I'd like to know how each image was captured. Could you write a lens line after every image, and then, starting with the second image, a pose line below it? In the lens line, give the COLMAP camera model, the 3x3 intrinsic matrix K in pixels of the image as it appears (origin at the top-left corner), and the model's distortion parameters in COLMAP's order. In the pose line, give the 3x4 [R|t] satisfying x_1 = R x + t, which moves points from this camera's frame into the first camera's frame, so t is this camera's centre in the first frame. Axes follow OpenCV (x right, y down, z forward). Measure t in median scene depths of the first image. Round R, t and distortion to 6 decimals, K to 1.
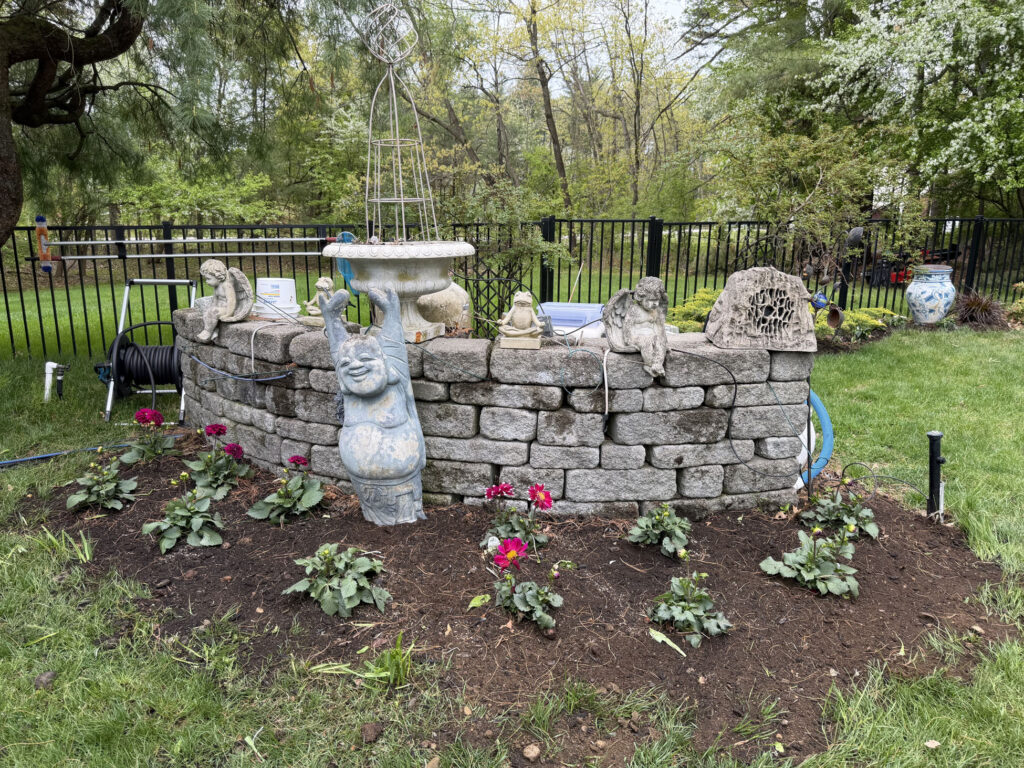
lens RADIAL K [[728.6, 0, 512.1], [0, 728.6, 387.2], [0, 0, 1]] dist [0.022717, -0.022716]
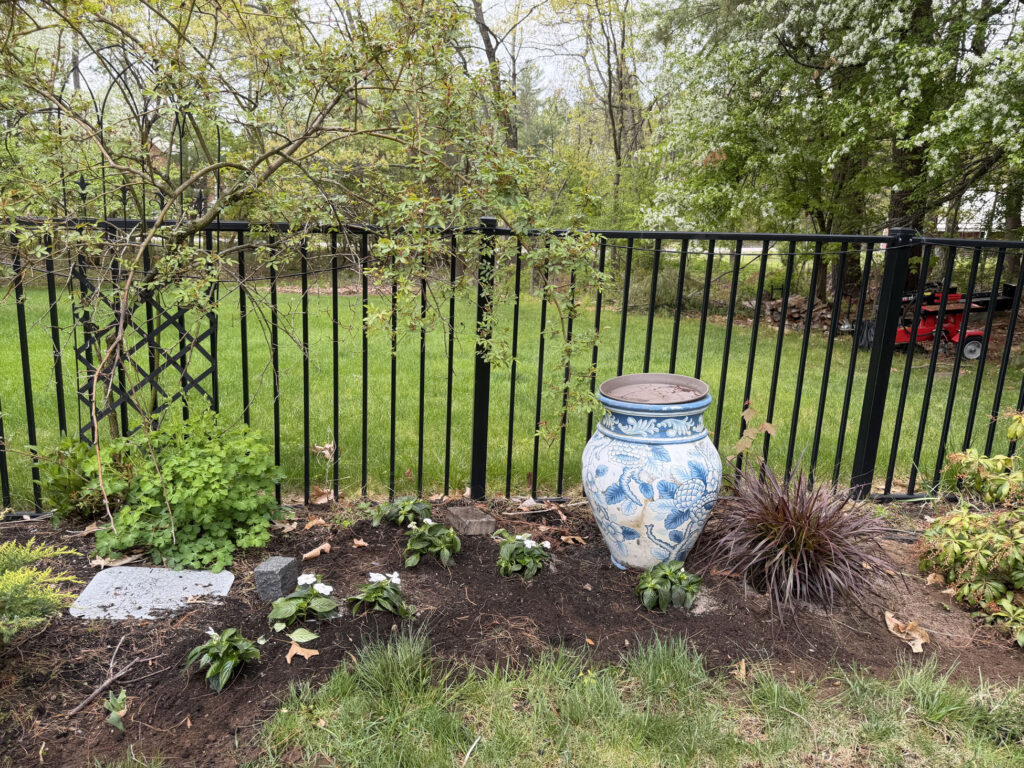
lens RADIAL K [[728.6, 0, 510.7], [0, 728.6, 380.2], [0, 0, 1]] dist [0.022717, -0.022716]
pose [[0.987903, 0.058454, -0.143633, 0.365706], [-0.061908, 0.997888, -0.019694, -0.102864], [0.142178, 0.028348, 0.989435, 0.447666]]
